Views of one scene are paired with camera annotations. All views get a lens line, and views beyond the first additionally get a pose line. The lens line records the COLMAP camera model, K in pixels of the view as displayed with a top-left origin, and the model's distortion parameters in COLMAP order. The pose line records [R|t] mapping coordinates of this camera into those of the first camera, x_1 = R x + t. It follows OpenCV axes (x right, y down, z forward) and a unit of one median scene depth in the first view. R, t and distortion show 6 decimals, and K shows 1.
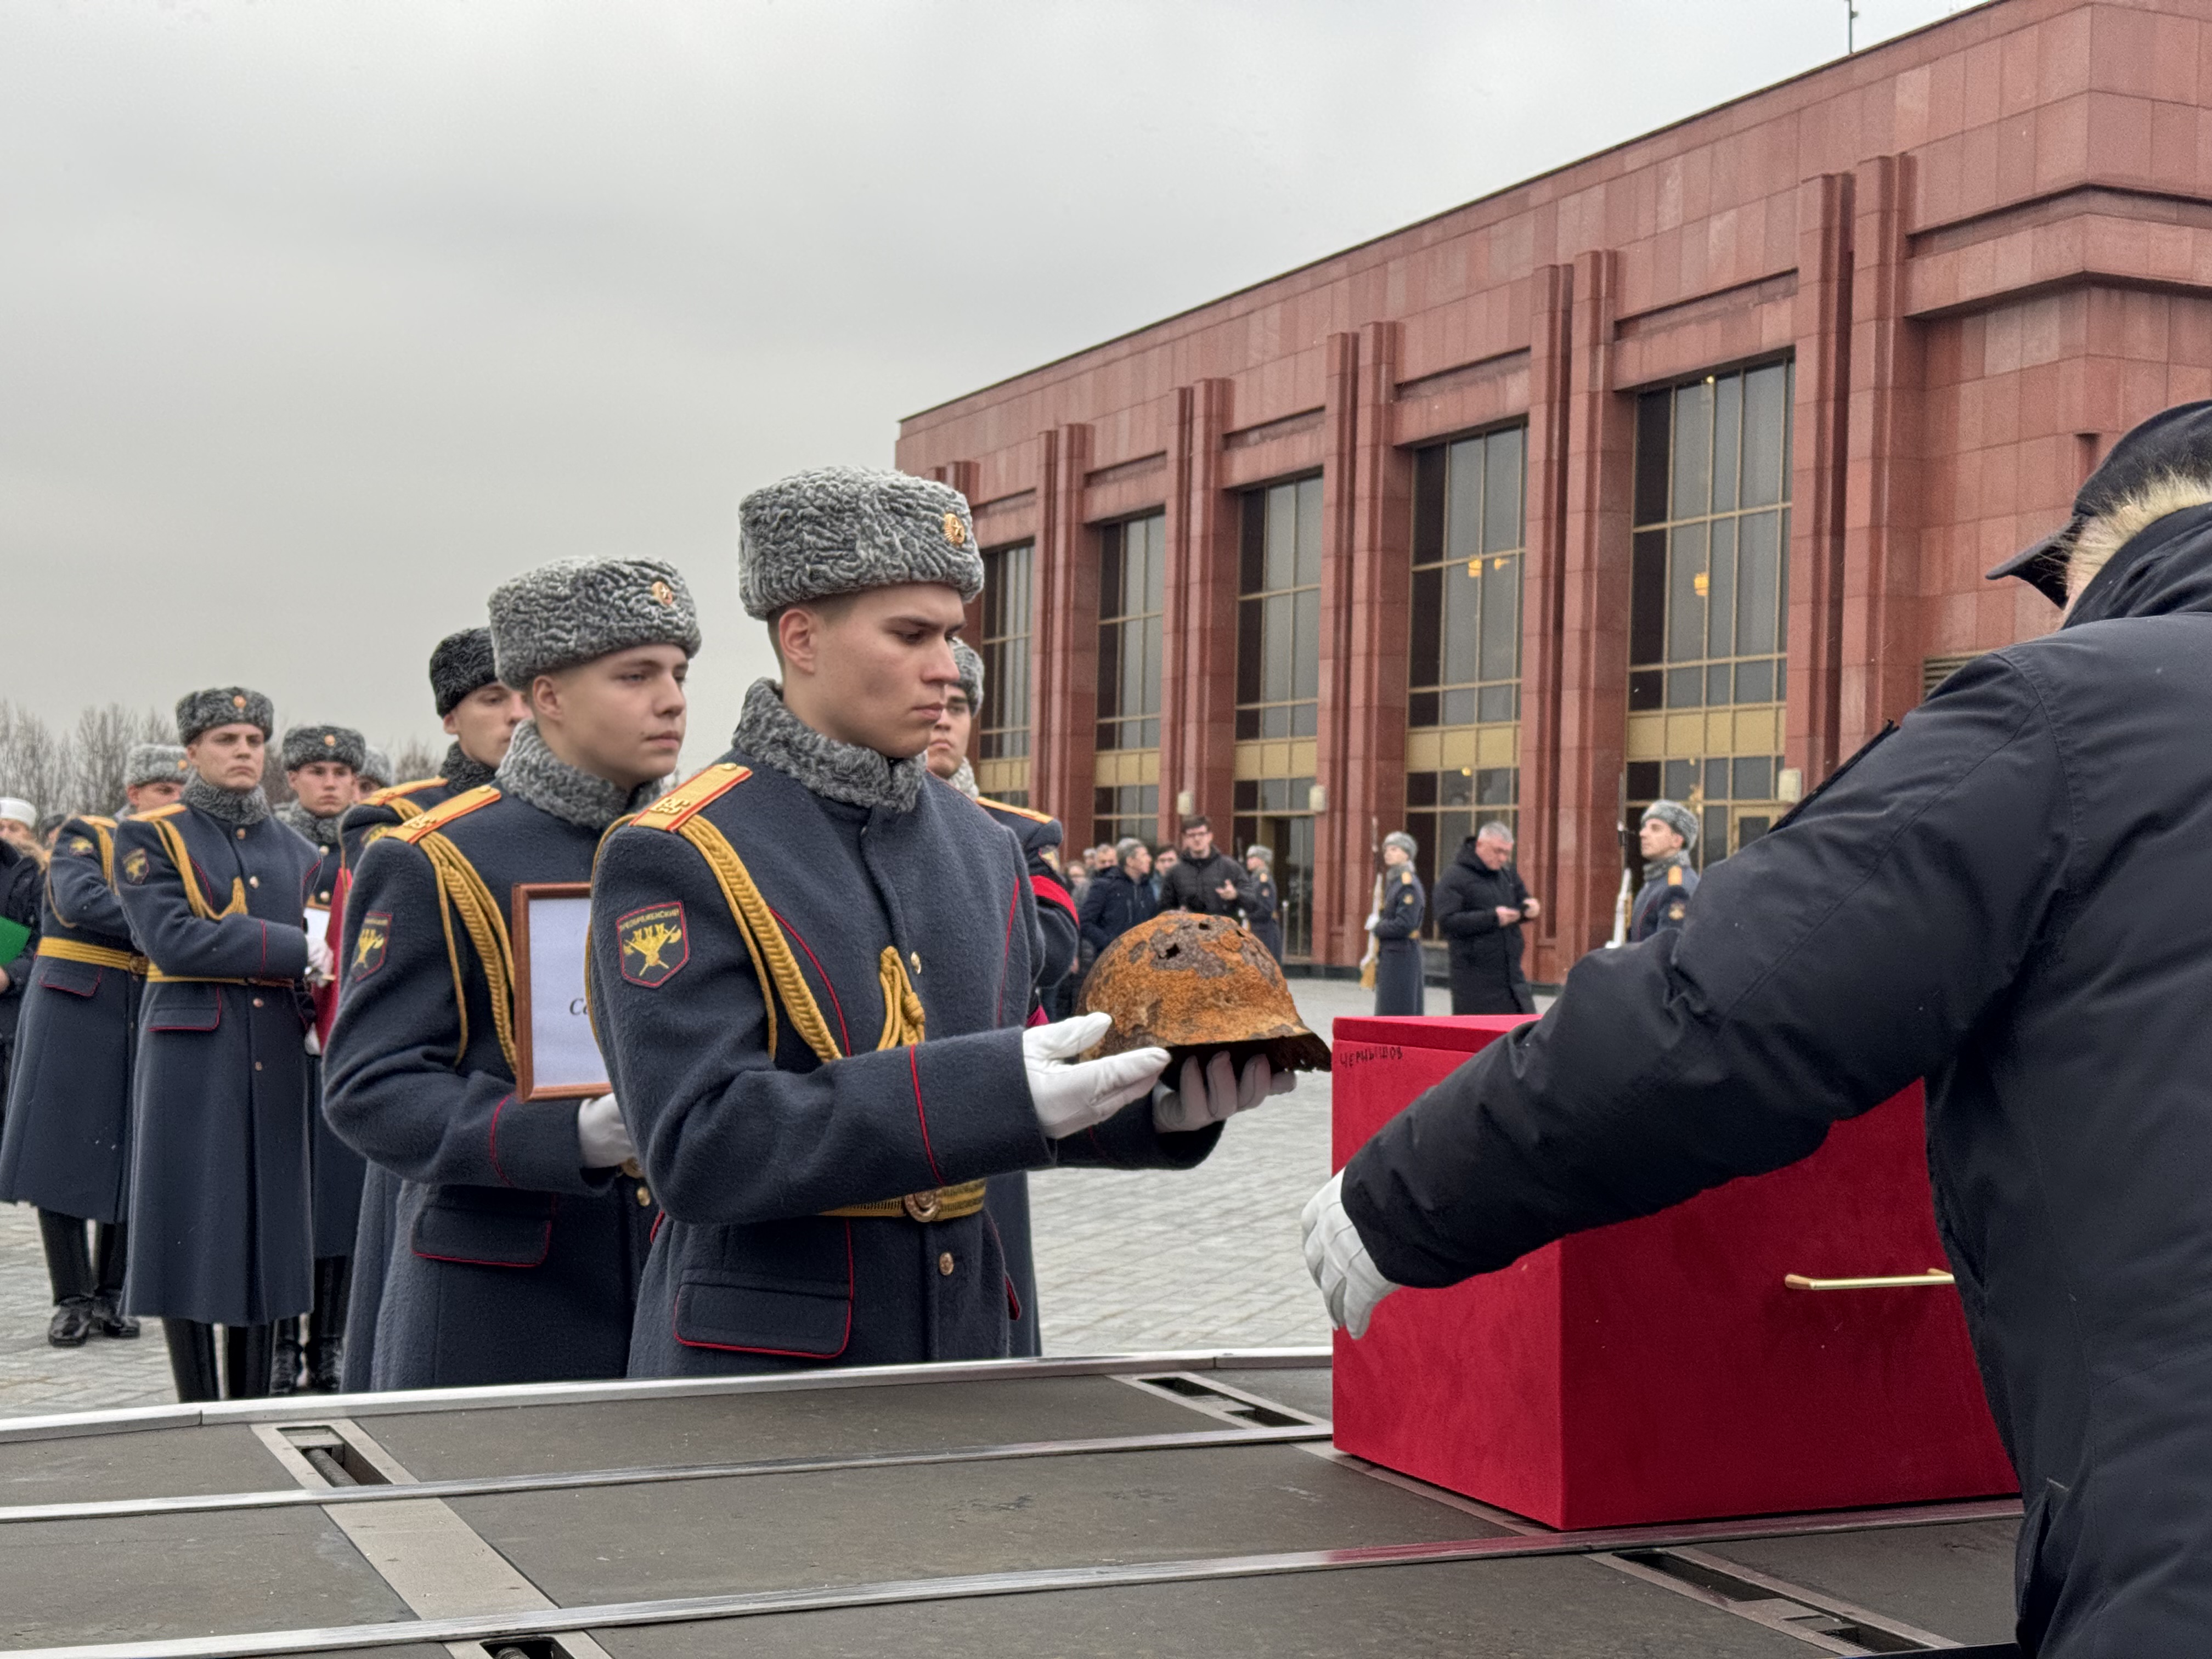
lens RADIAL K [[3305.3, 0, 1106.0], [0, 3305.3, 829.5], [0, 0, 1]] dist [0.156222, 0.032134]
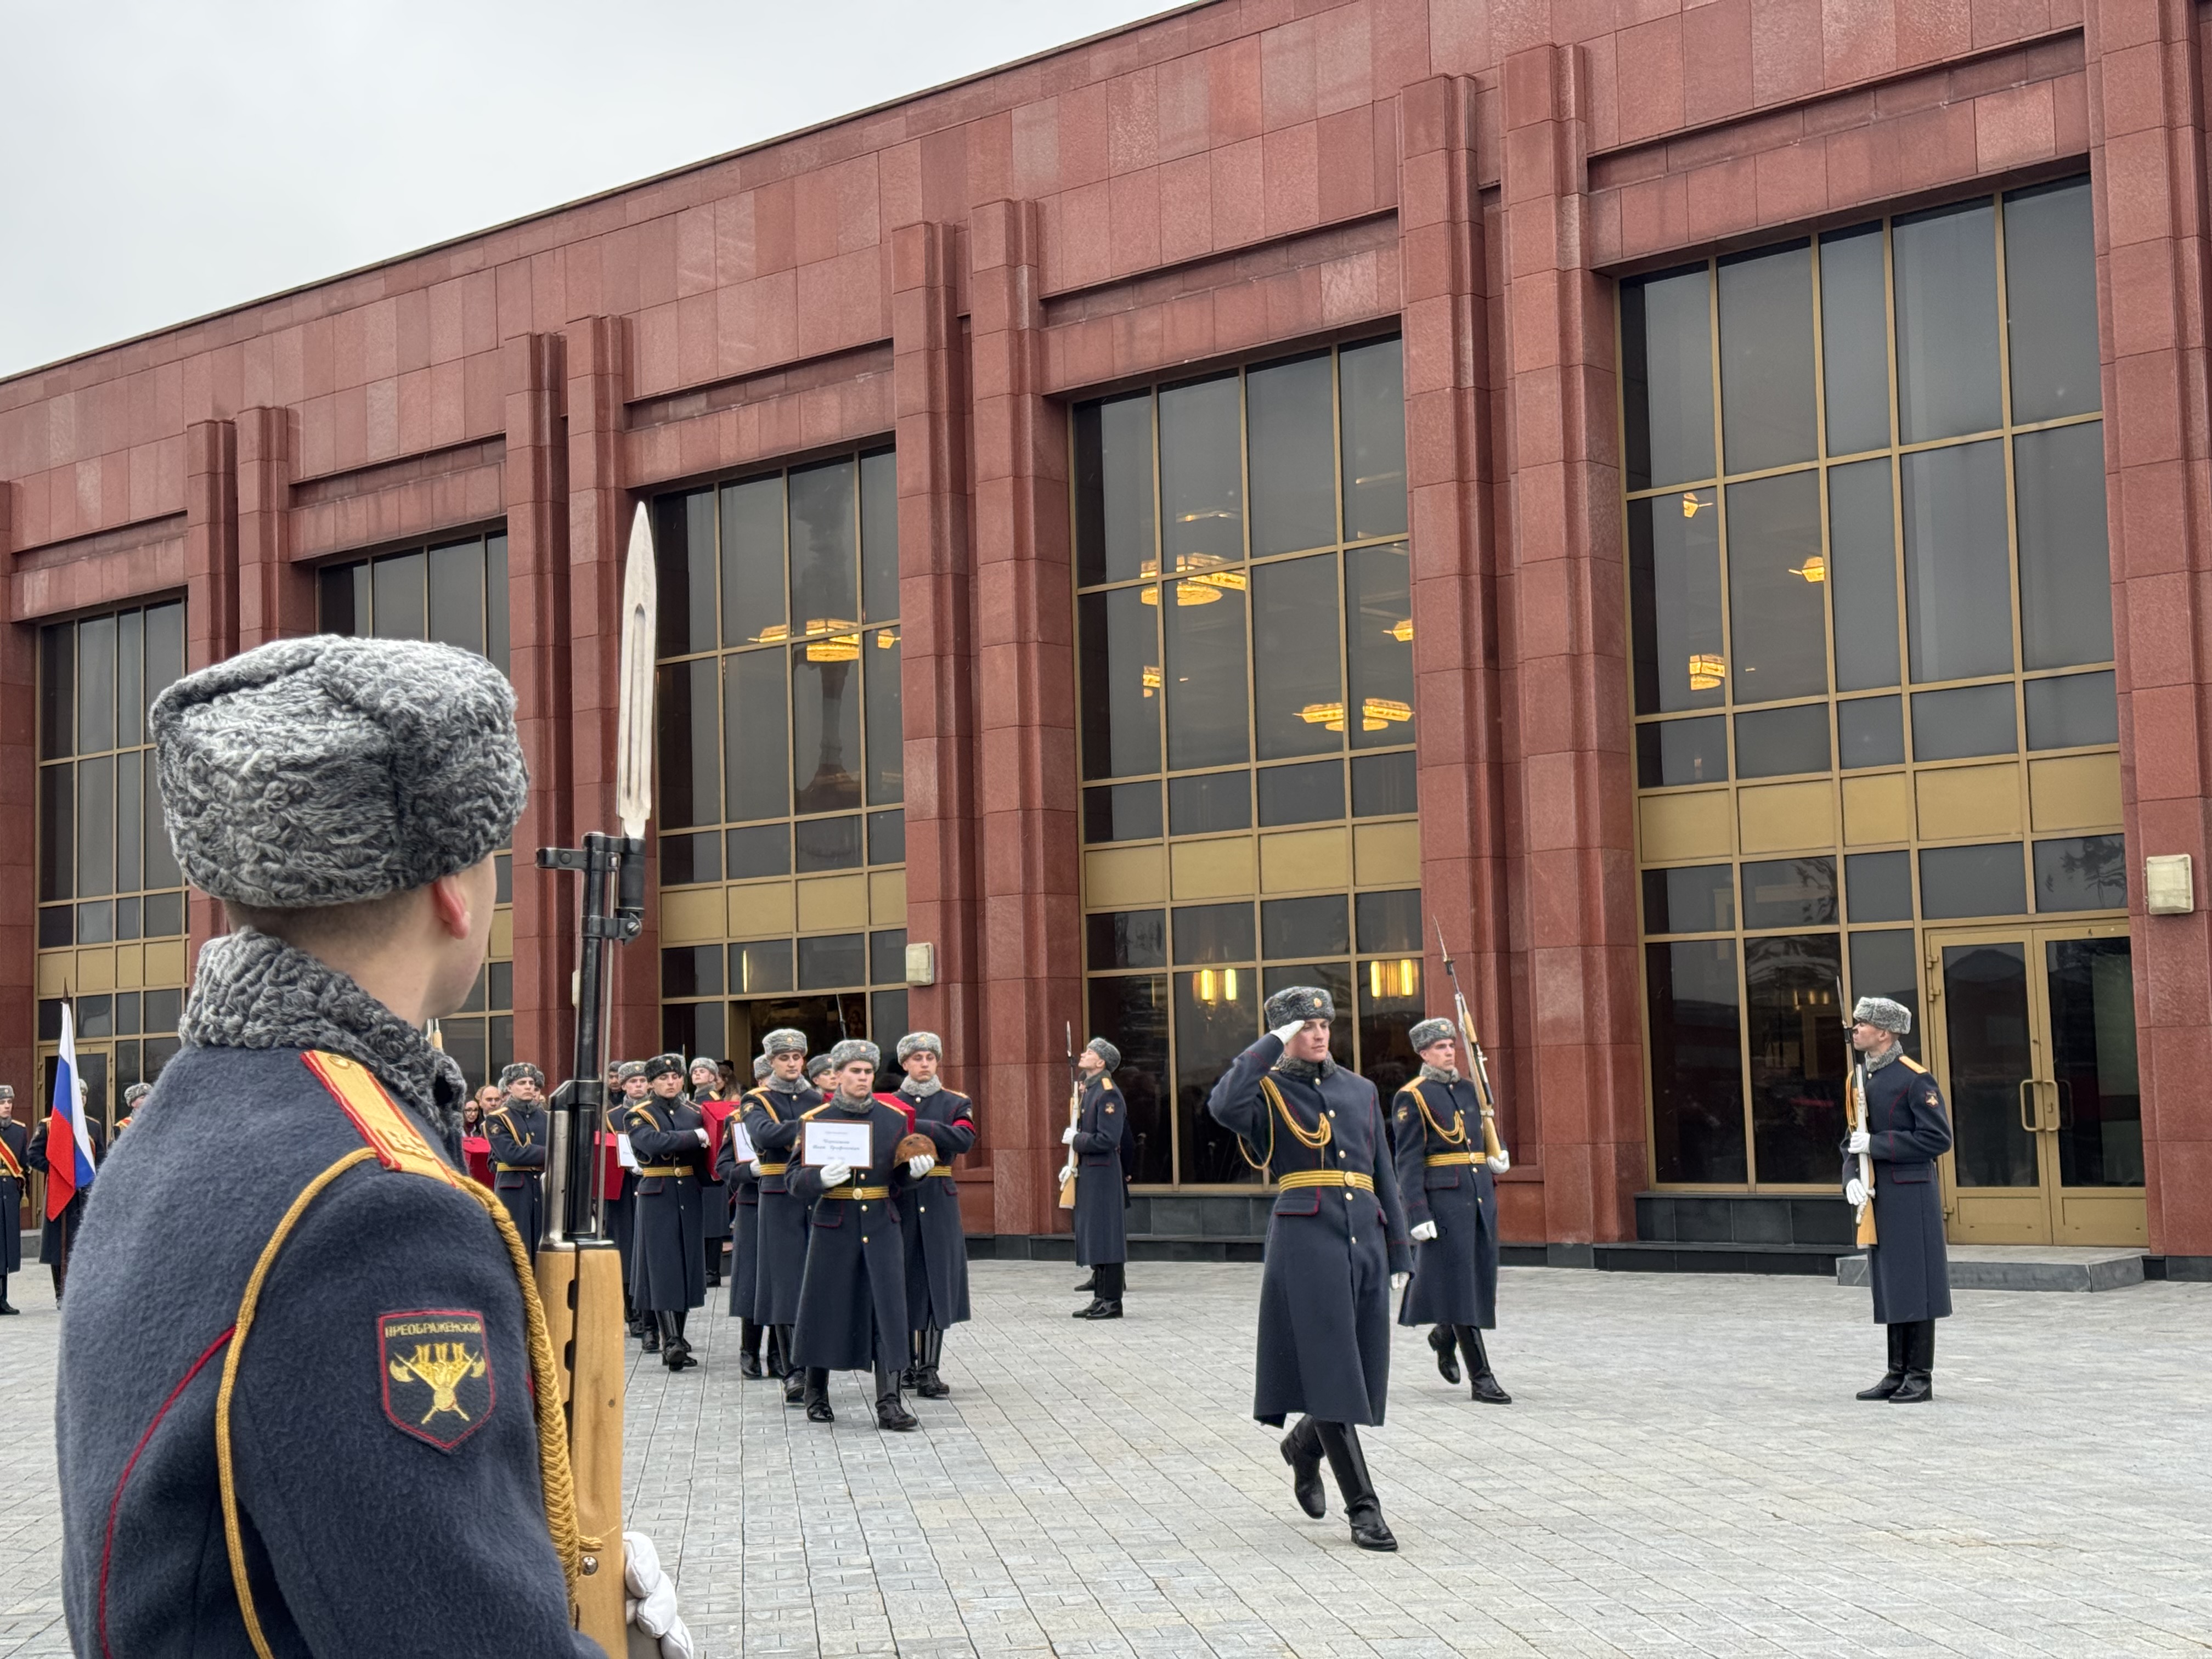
lens RADIAL K [[3305.3, 0, 1106.0], [0, 3305.3, 829.5], [0, 0, 1]] dist [0.156222, 0.032134]
pose [[0.902704, -0.014913, 0.430004, -0.160409], [0.042964, 0.997528, -0.055598, 0.001635], [-0.428112, 0.068663, 0.901113, 0.400338]]
